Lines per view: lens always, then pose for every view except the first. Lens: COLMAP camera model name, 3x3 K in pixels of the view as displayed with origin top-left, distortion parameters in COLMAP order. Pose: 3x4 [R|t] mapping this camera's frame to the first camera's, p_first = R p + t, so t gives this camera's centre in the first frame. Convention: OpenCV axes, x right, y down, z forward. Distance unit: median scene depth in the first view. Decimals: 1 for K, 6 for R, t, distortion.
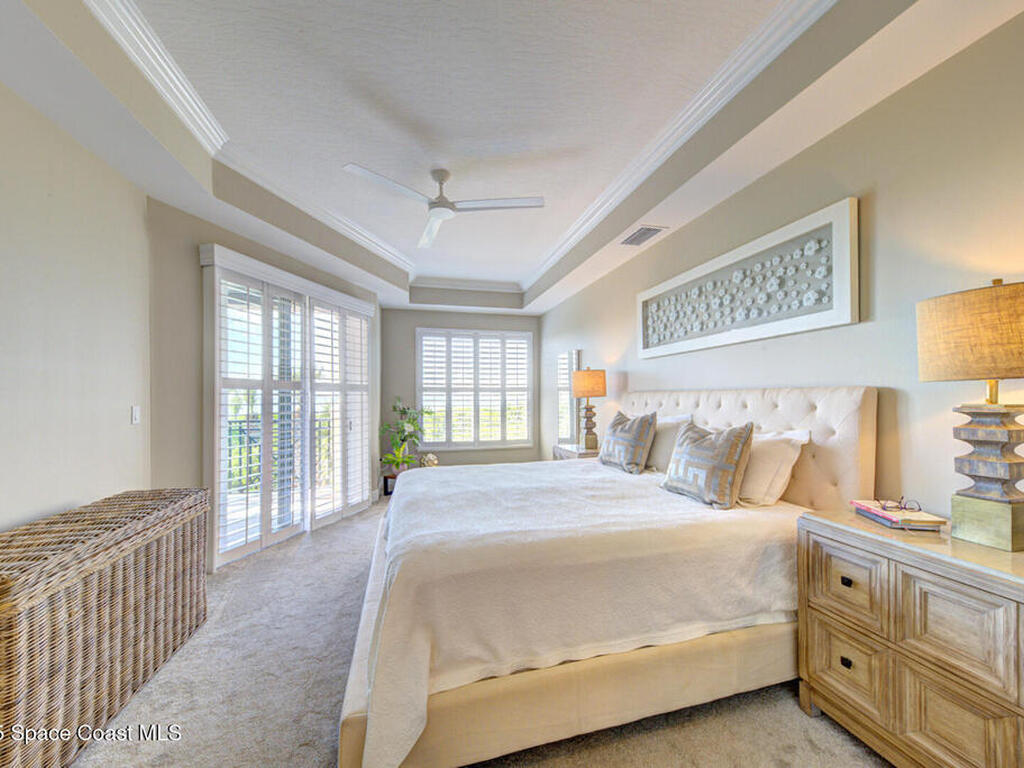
lens RADIAL K [[374.3, 0, 511.8], [0, 374.3, 386.9], [0, 0, 1]] dist [0.001094, 0.000030]
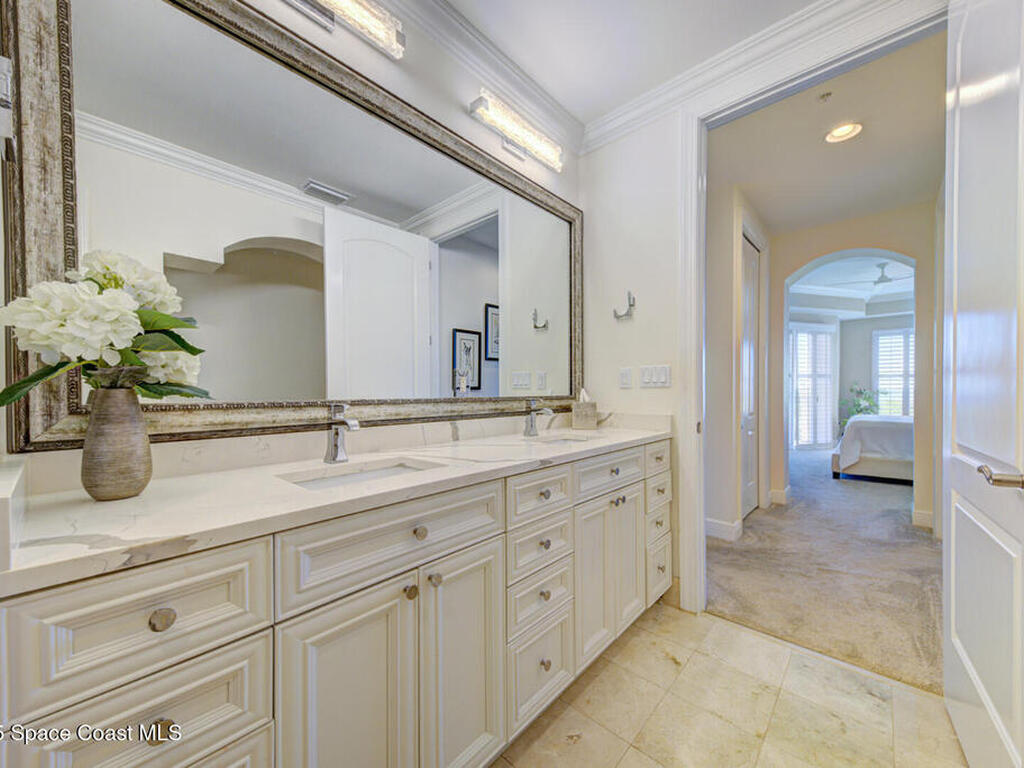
lens RADIAL K [[395.0, 0, 509.5], [0, 395.0, 395.7], [0, 0, 1]] dist [0.026620, -0.006768]
pose [[0.528220, 0.017884, -0.848919, 0.581180], [0.020441, 0.999221, 0.033770, 0.002897], [0.848862, -0.035191, 0.527442, -1.790702]]
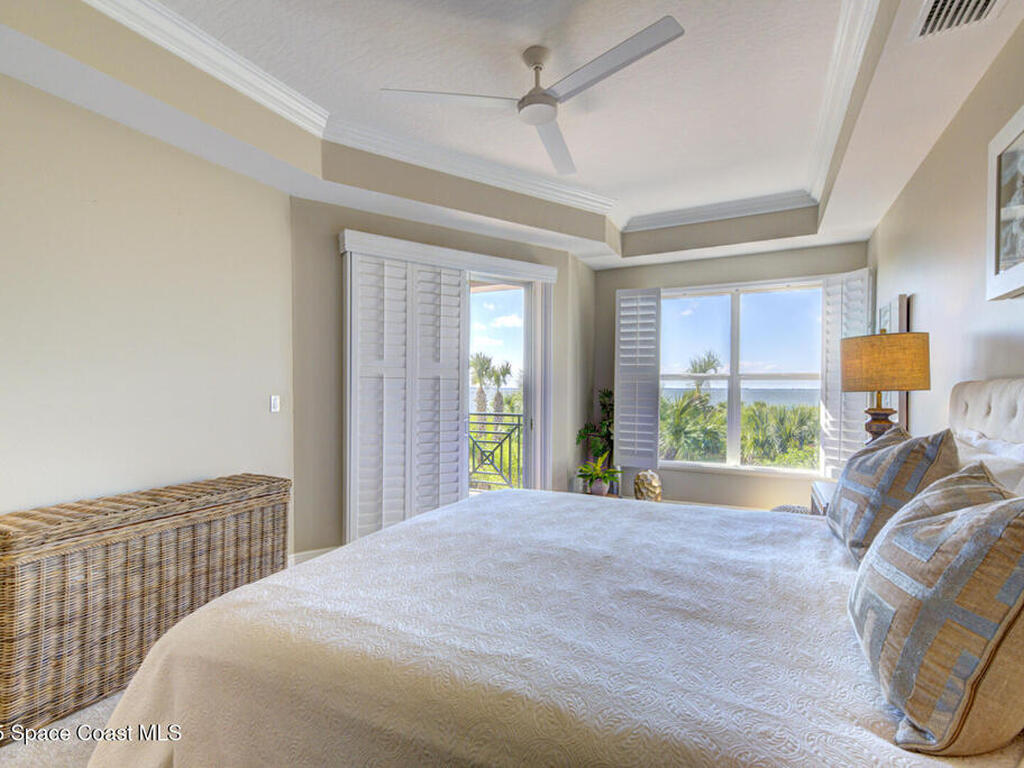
lens RADIAL K [[485.8, 0, 540.1], [0, 485.8, 385.8], [0, 0, 1]] dist [0.036471, 0.000339]
pose [[0.763097, 0.002035, -0.646281, 0.384127], [0.012506, 0.999761, 0.017915, 0.006229], [0.646163, -0.021753, 0.762889, 0.321102]]
